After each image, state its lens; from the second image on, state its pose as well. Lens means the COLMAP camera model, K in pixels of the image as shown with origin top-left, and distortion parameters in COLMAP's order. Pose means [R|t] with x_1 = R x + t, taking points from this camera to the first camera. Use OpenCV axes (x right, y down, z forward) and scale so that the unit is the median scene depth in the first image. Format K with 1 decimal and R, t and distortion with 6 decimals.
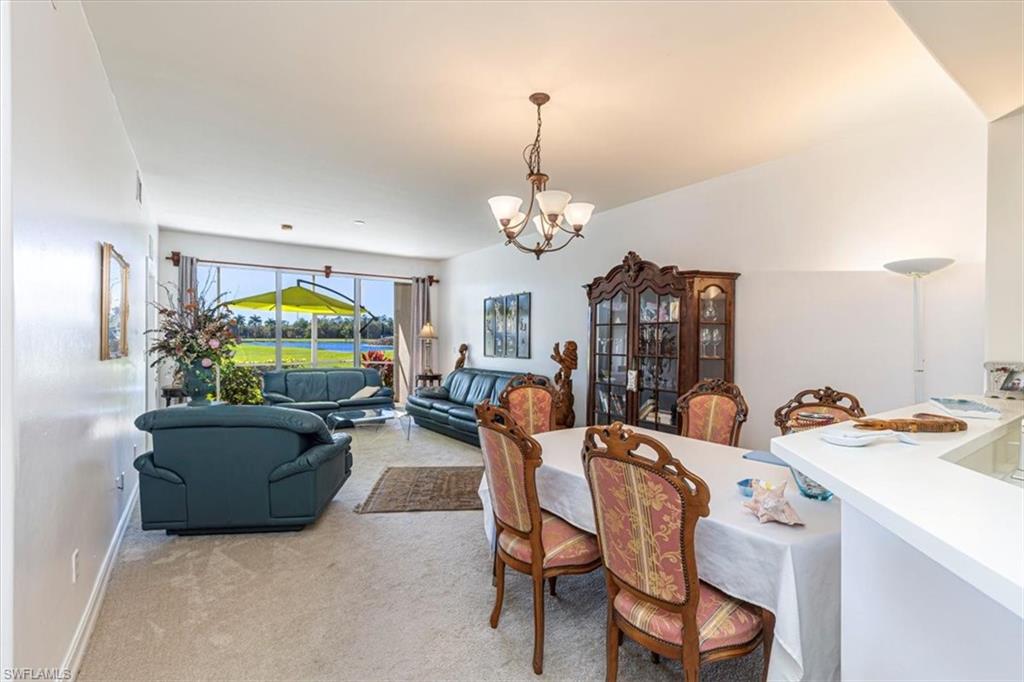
lens RADIAL K [[456.4, 0, 516.6], [0, 456.4, 340.5], [0, 0, 1]] dist [0.007794, -0.000878]
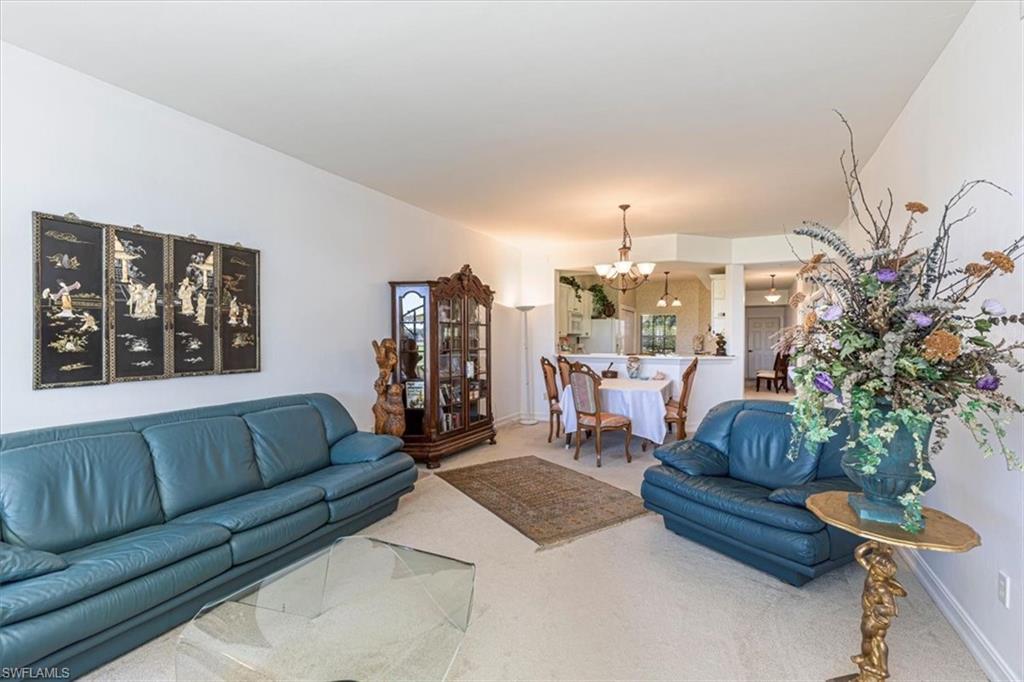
lens RADIAL K [[456.4, 0, 516.6], [0, 456.4, 340.5], [0, 0, 1]] dist [0.007794, -0.000878]
pose [[-0.472576, -0.011705, 0.881212, -0.521758], [-0.001805, 0.999923, 0.012314, -0.004446], [-0.881288, 0.004229, -0.472561, 0.855704]]
